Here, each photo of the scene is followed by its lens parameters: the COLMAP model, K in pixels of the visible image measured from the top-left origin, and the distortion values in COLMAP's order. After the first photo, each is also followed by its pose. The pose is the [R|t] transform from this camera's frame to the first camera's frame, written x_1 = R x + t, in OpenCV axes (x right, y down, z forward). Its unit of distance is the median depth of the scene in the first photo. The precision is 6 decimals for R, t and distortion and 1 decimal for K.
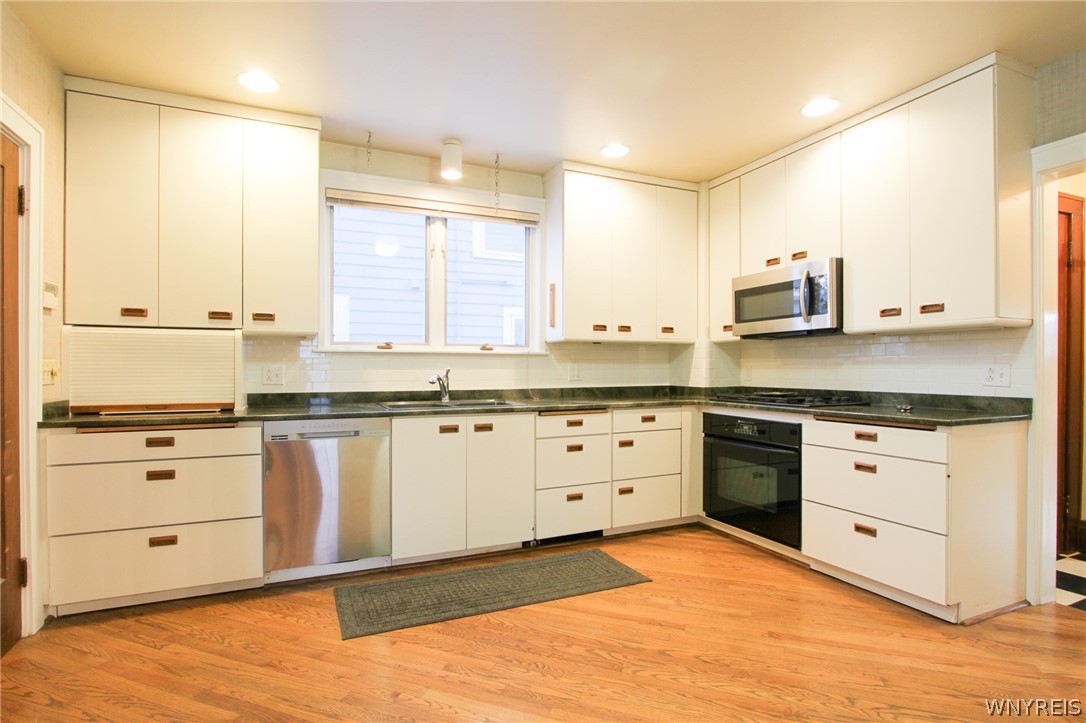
lens RADIAL K [[533.2, 0, 541.9], [0, 533.2, 368.2], [0, 0, 1]] dist [-0.015746, 0.000551]
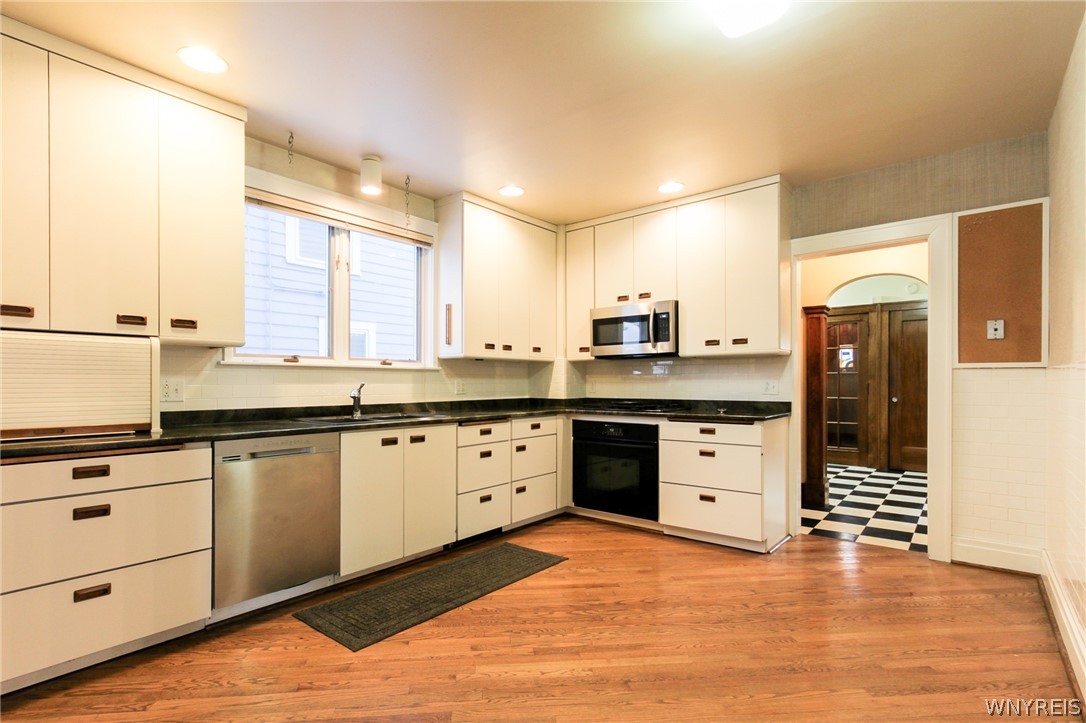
lens RADIAL K [[532.8, 0, 544.8], [0, 532.8, 380.7], [0, 0, 1]] dist [0.001945, 0.000947]
pose [[0.889060, 0.001281, 0.457789, -0.378572], [0.001311, 0.999985, -0.005344, 0.002382], [-0.457789, 0.005351, 0.889045, -0.050891]]
